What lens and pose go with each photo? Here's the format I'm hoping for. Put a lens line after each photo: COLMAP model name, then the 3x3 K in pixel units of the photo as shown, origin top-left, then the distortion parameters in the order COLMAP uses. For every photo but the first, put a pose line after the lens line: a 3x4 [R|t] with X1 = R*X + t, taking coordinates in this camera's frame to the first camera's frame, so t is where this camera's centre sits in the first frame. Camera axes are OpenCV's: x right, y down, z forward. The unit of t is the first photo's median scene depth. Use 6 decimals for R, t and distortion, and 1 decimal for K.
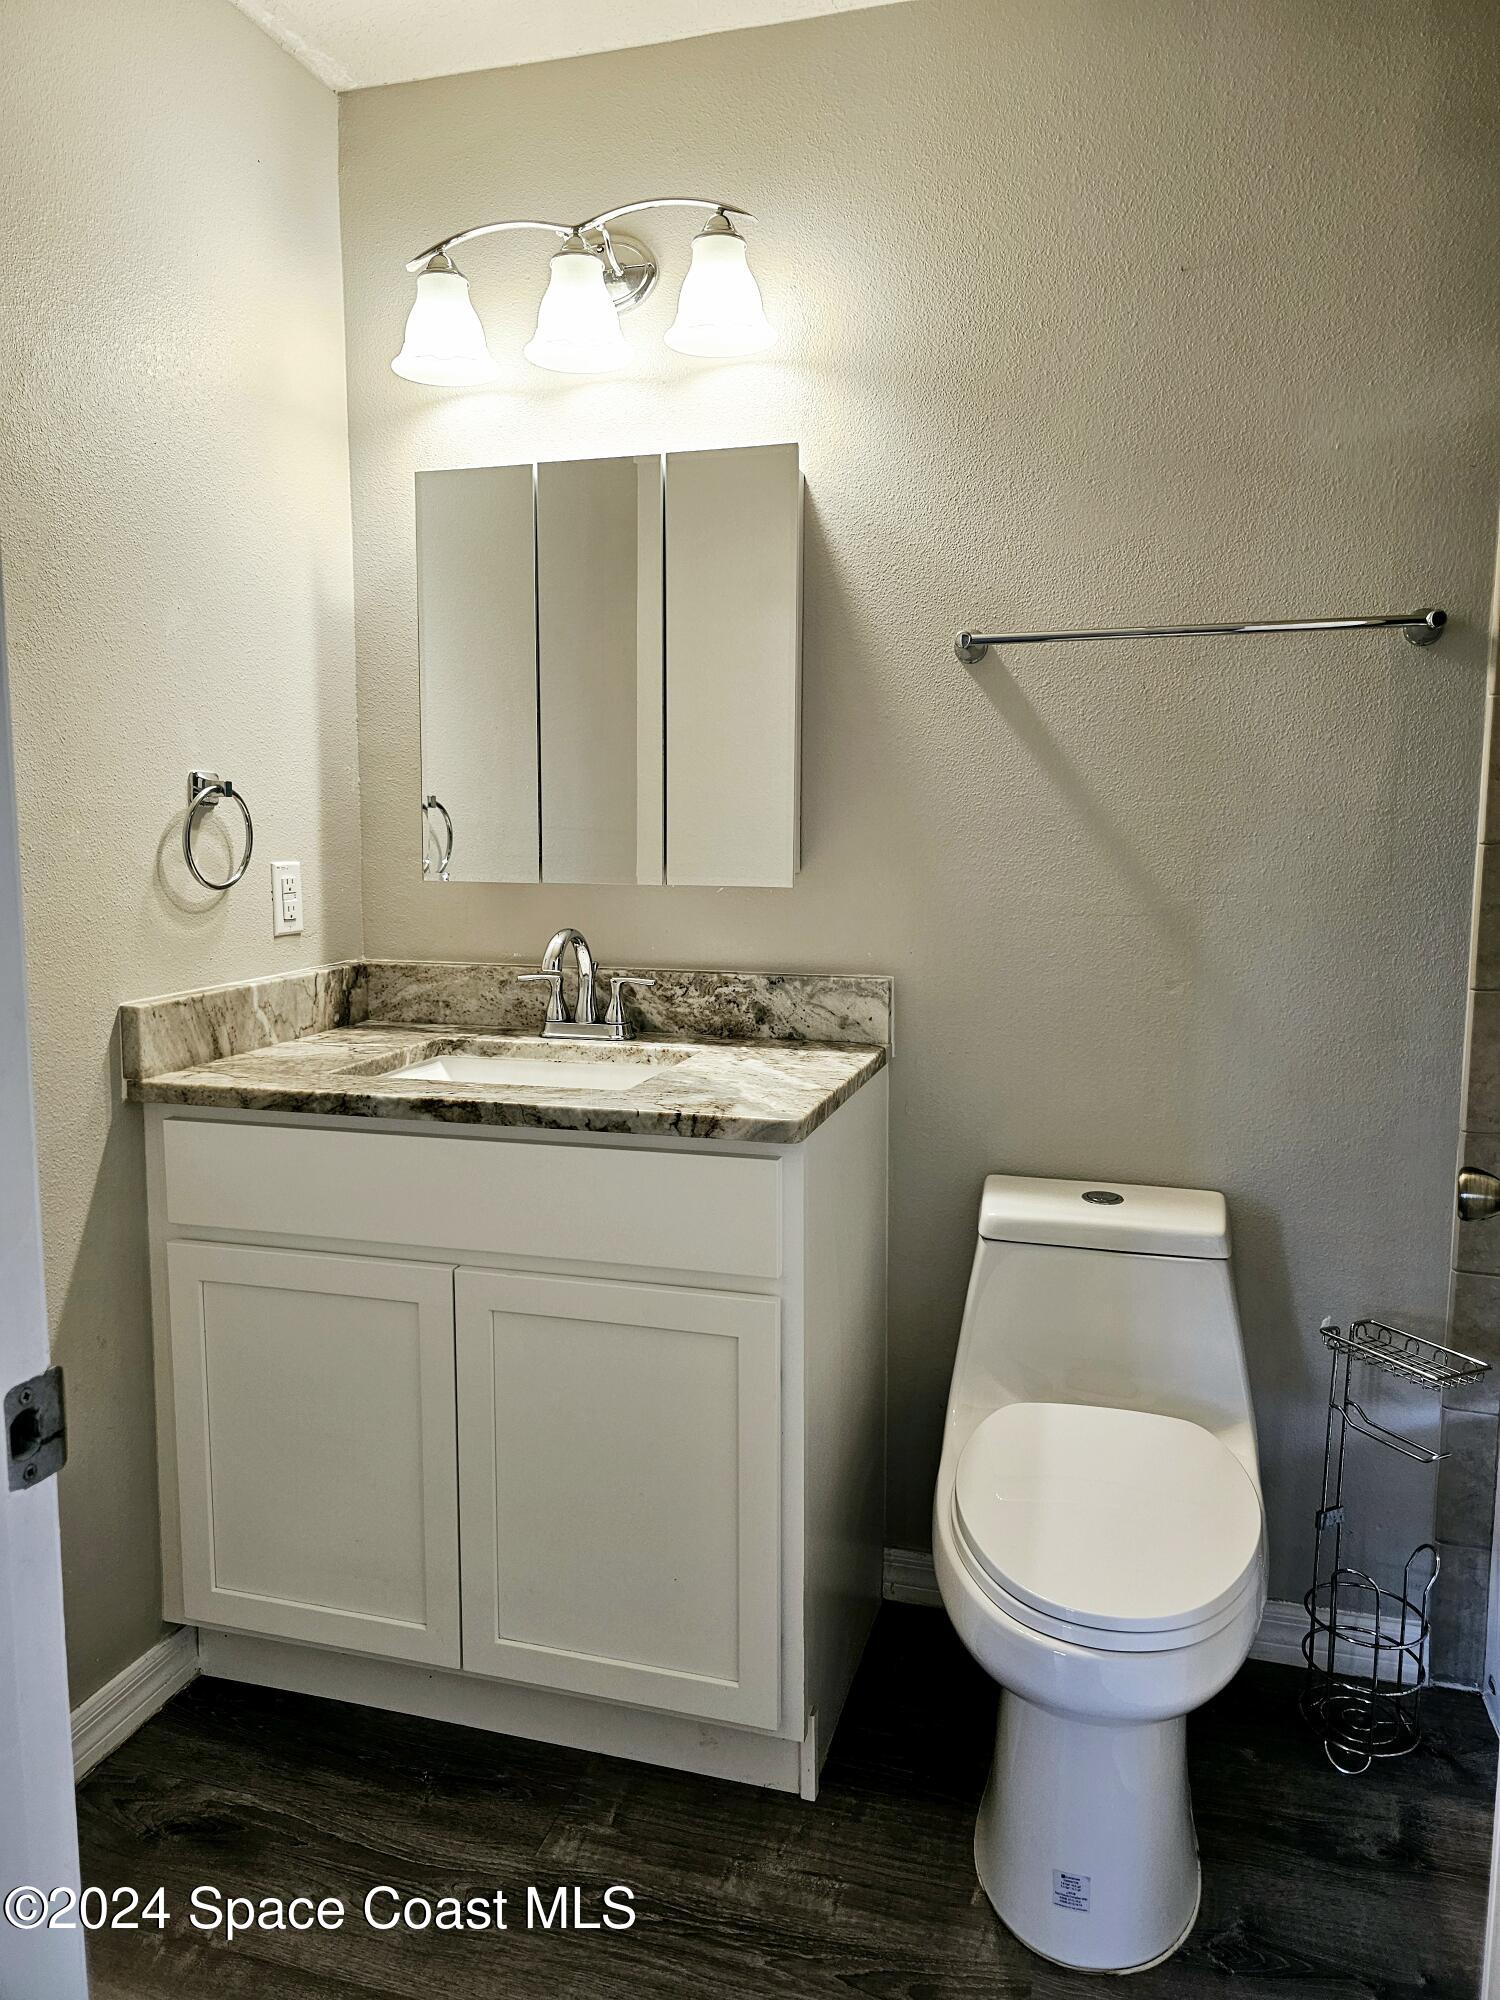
lens RADIAL K [[1358.6, 0, 746.3], [0, 1358.6, 954.2], [0, 0, 1]] dist [0.042301, -0.039115]
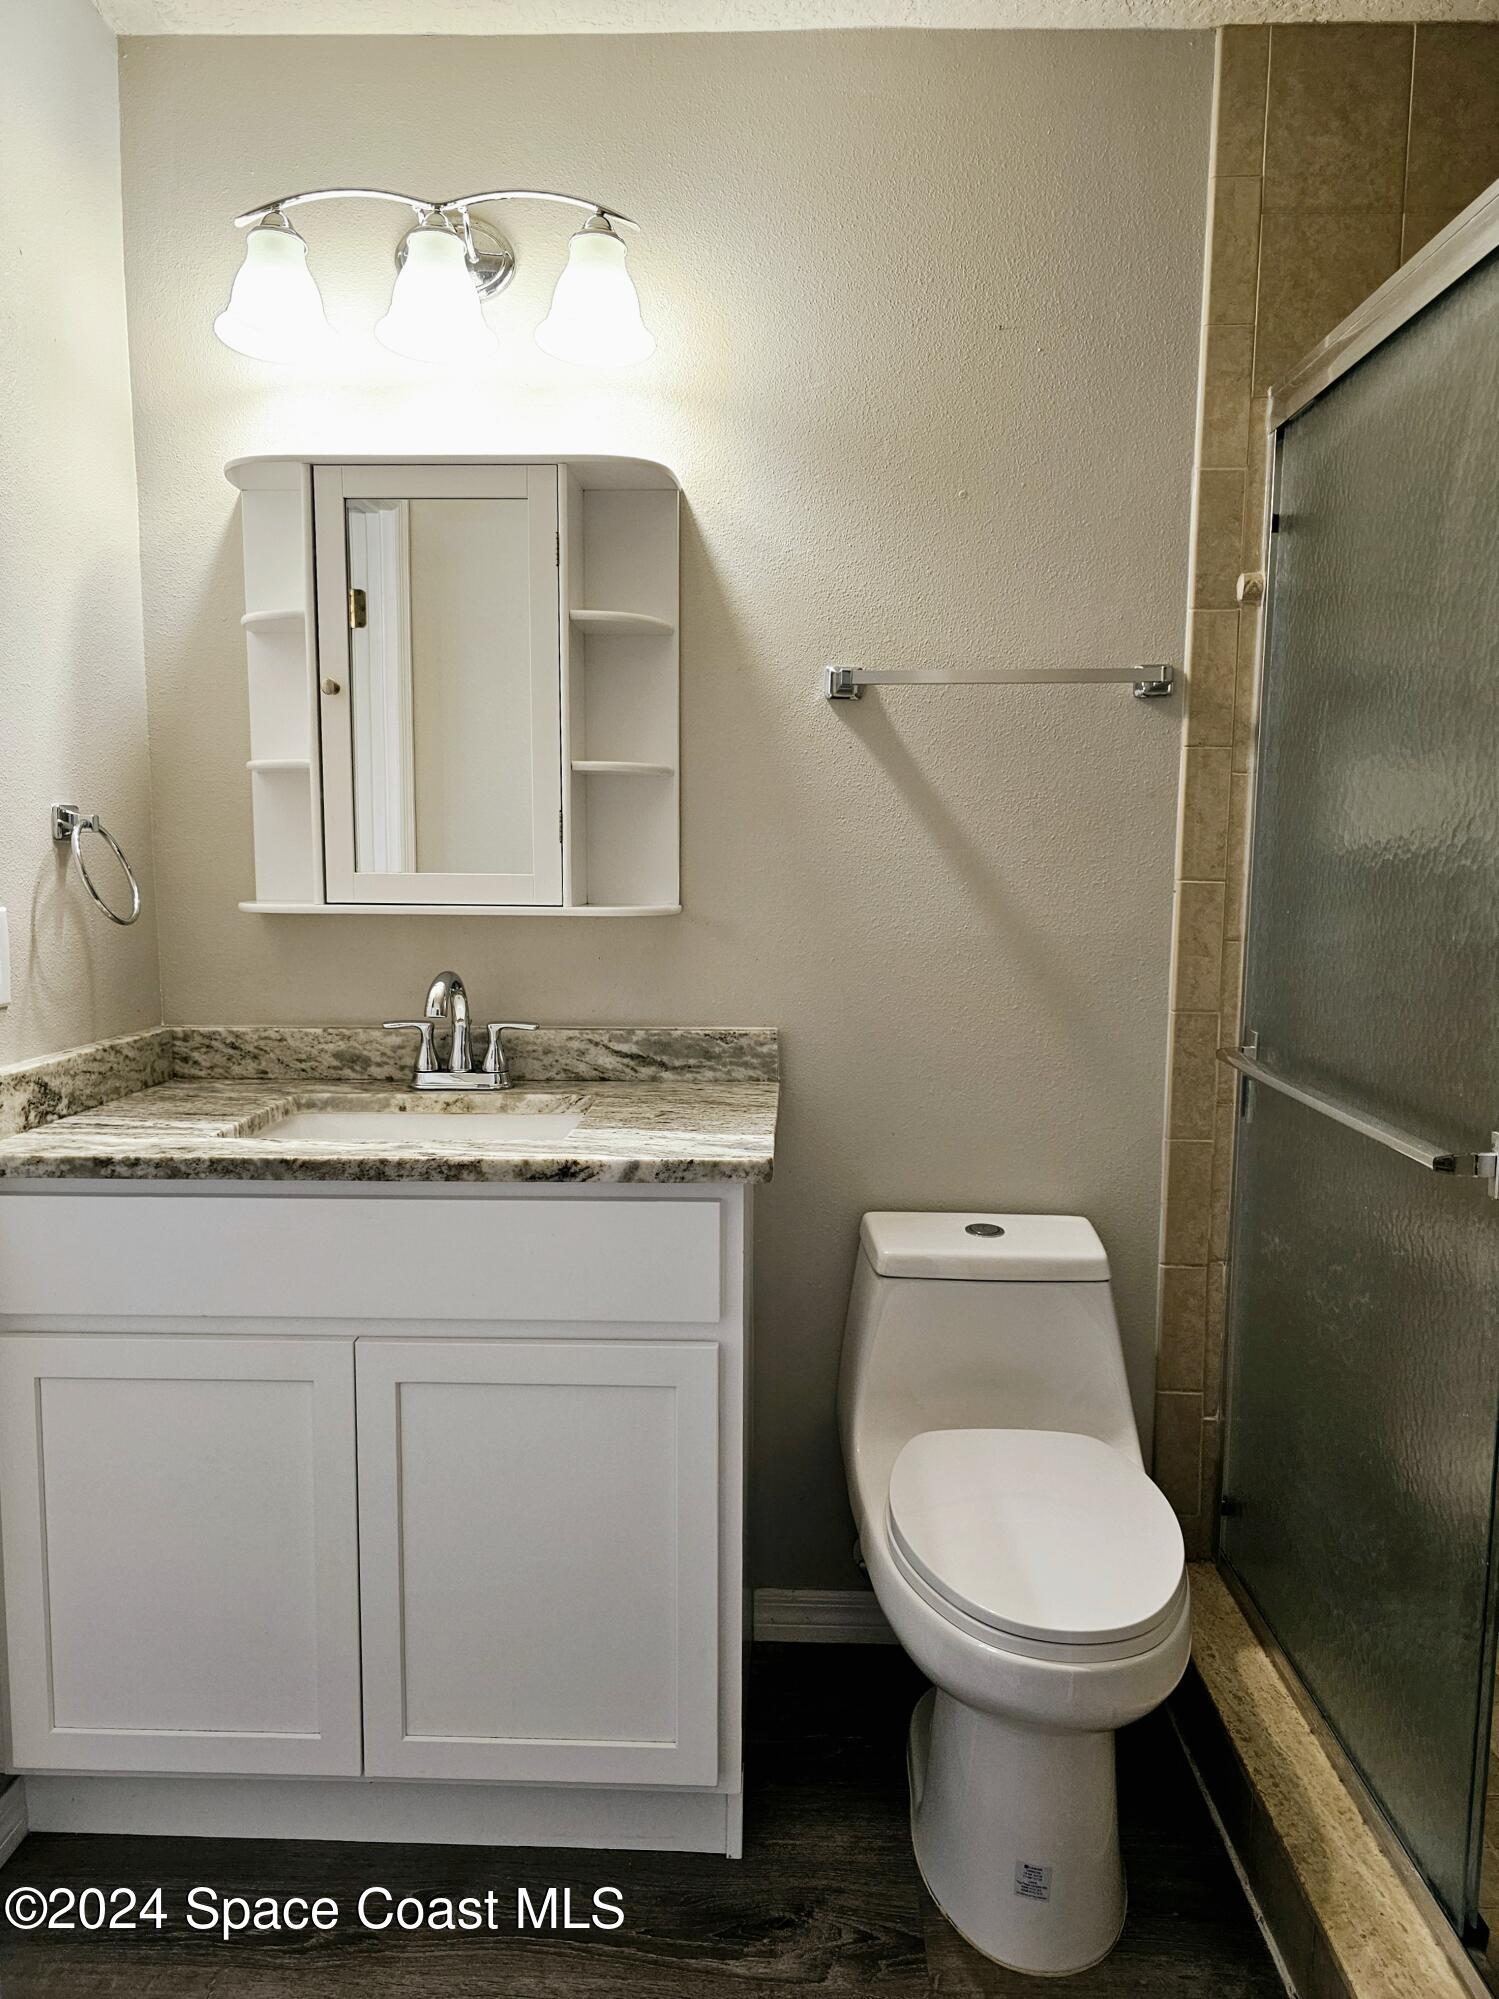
lens RADIAL K [[1357.9, 0, 756.9], [0, 1357.9, 1006.4], [0, 0, 1]] dist [0.042301, -0.039115]
pose [[0.962526, -0.004397, 0.271155, -0.173071], [0.000617, 0.999901, 0.014022, -0.004801], [-0.271190, -0.013329, 0.962433, 0.048742]]
